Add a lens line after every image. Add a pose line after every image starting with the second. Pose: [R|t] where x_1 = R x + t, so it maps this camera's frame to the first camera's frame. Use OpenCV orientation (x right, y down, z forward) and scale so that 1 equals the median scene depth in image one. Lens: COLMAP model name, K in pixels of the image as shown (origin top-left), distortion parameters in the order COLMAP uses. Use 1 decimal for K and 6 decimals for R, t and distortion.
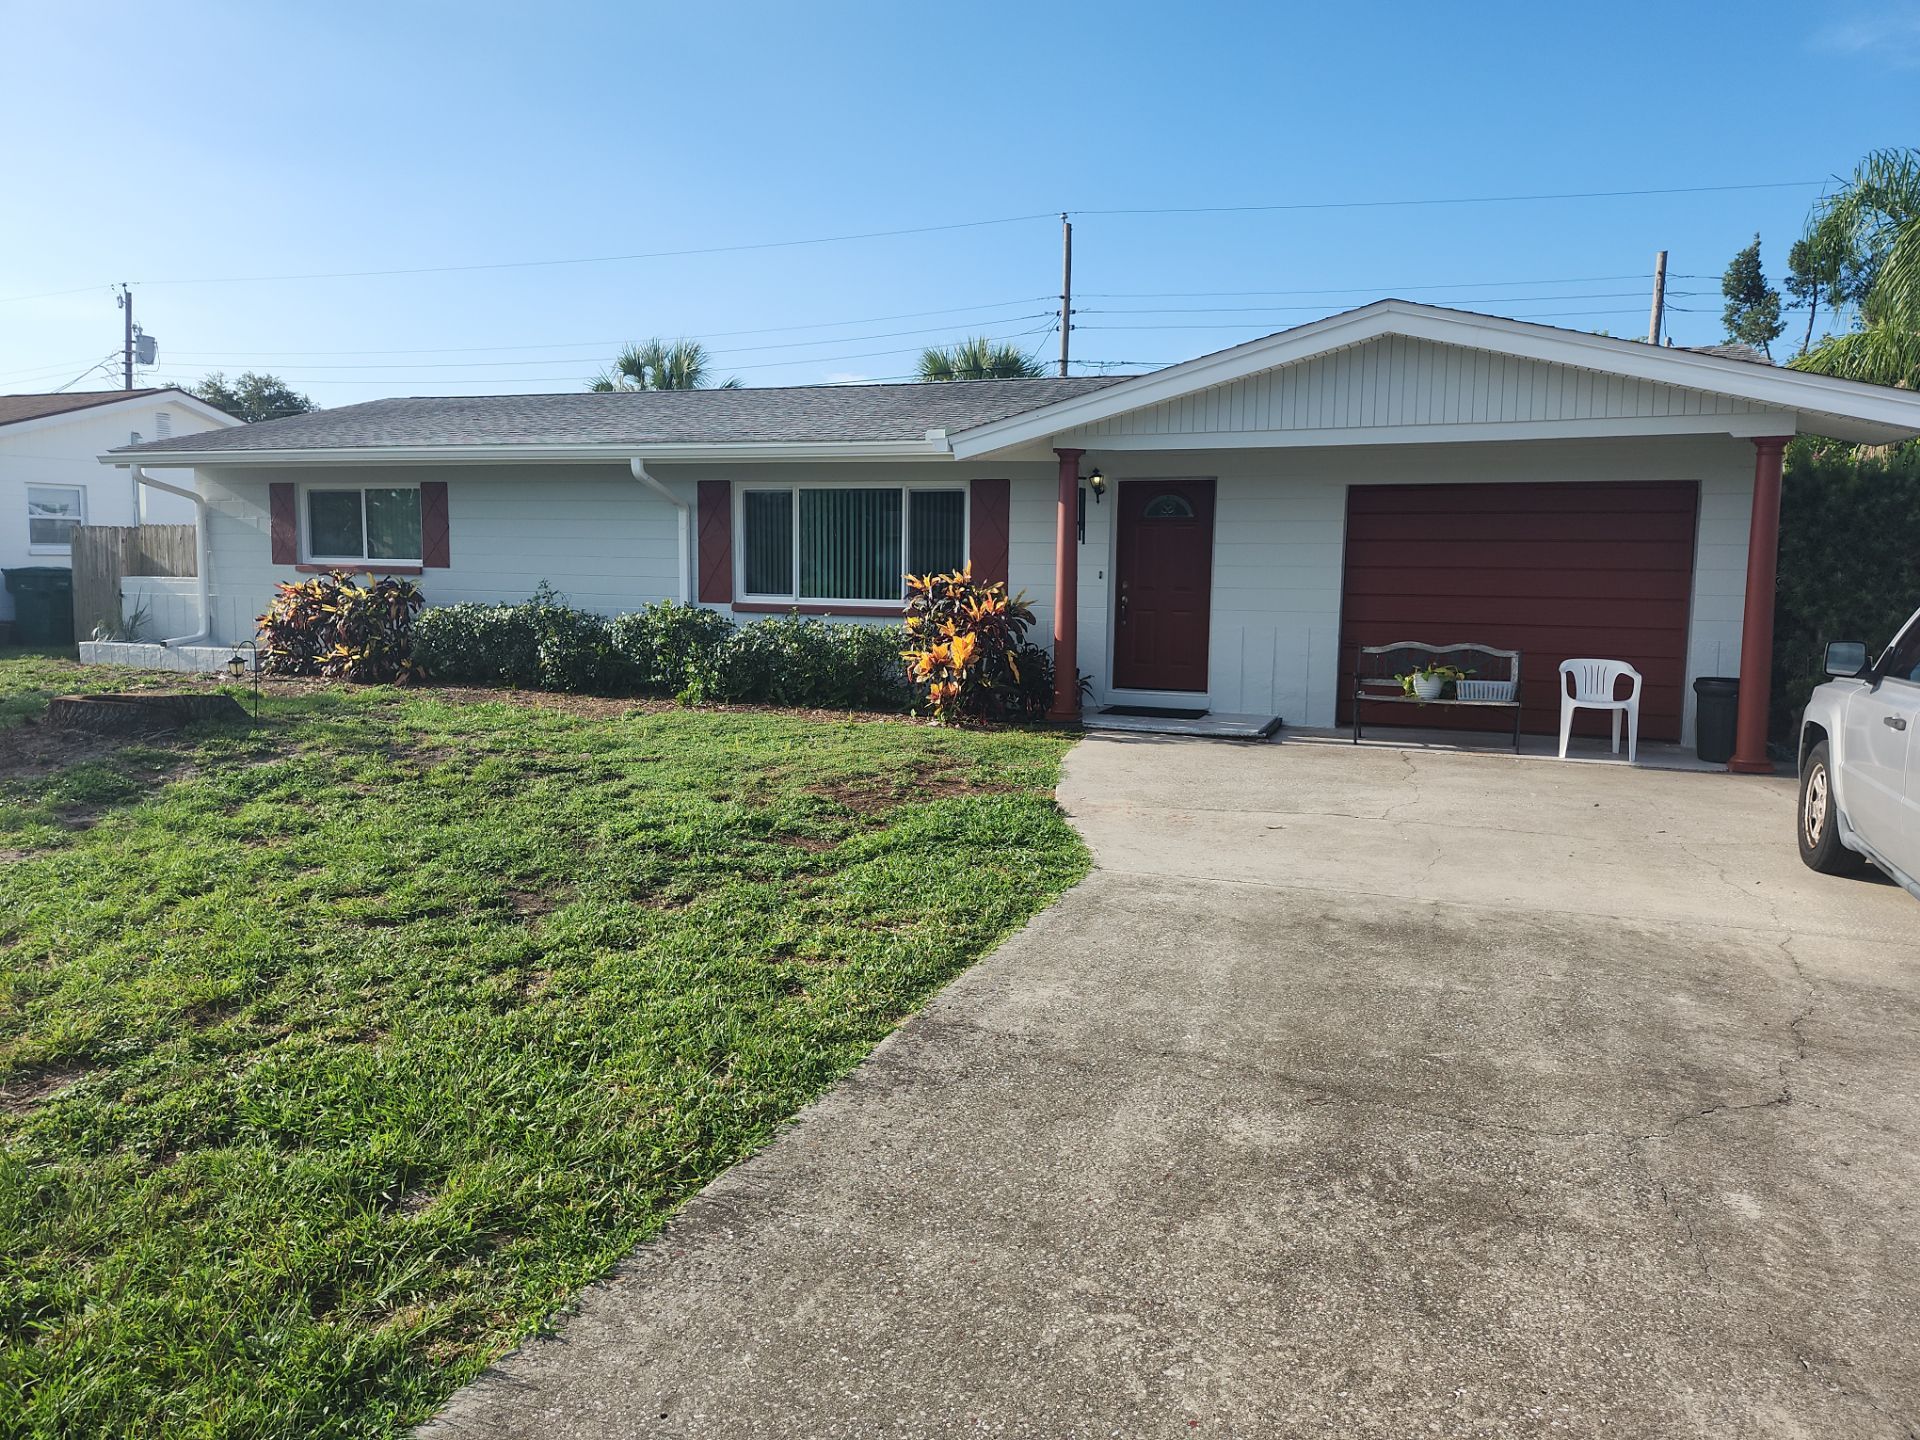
lens RADIAL K [[1414.6, 0, 960.7], [0, 1414.6, 744.5], [0, 0, 1]] dist [0.068795, -0.095961]
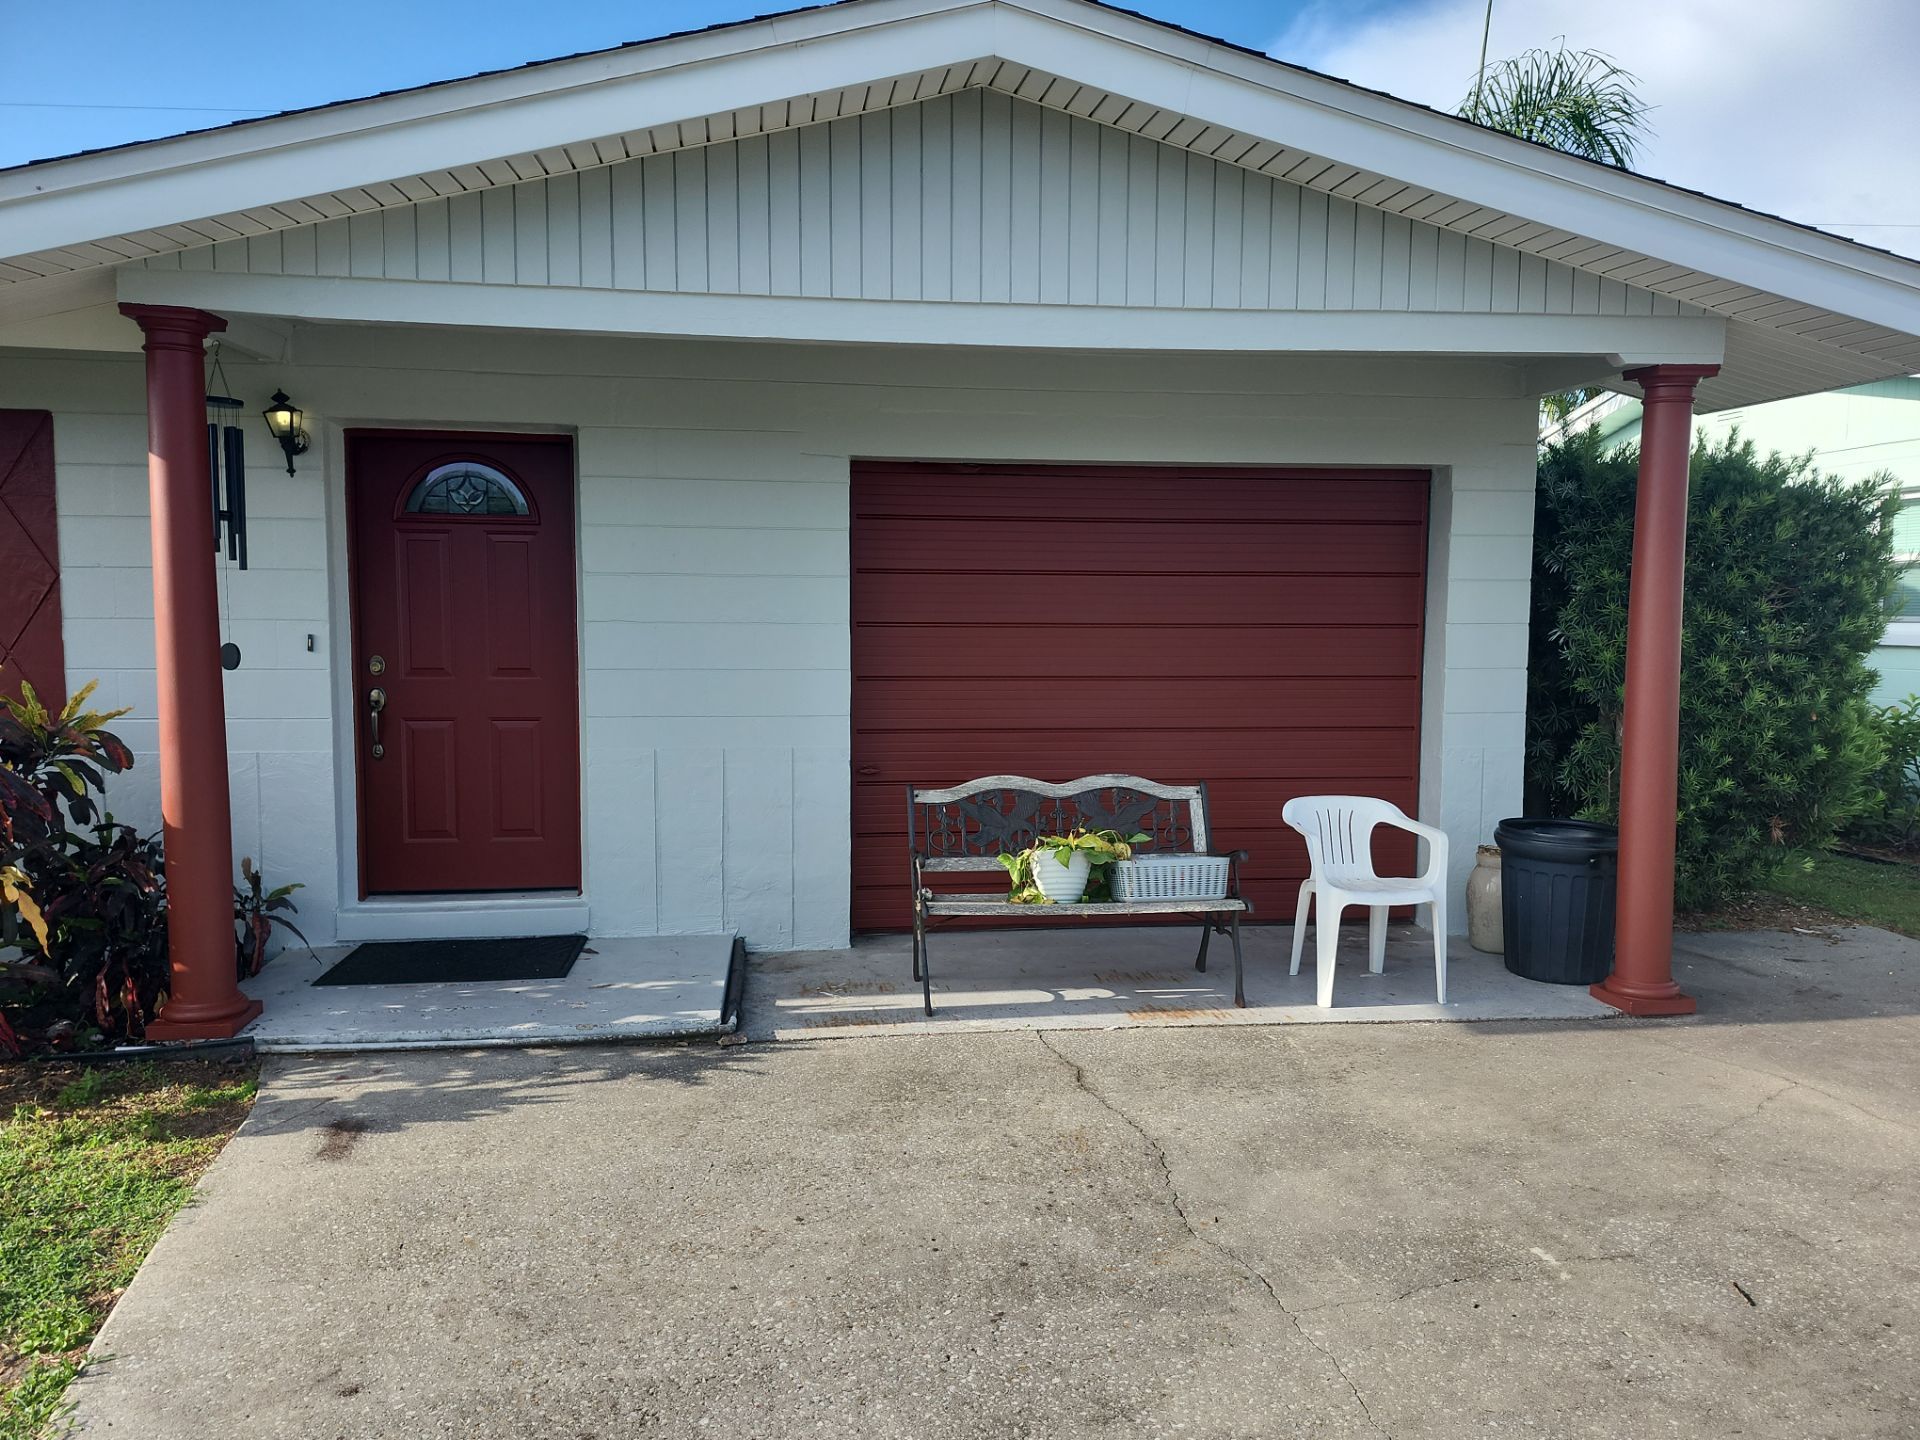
lens RADIAL K [[1414.6, 0, 960.7], [0, 1414.6, 744.5], [0, 0, 1]] dist [0.068795, -0.095961]
pose [[0.897419, -0.046128, 0.438760, 0.090683], [0.060678, 0.997973, -0.019188, -0.074222], [-0.436986, 0.043843, 0.898399, 0.569259]]
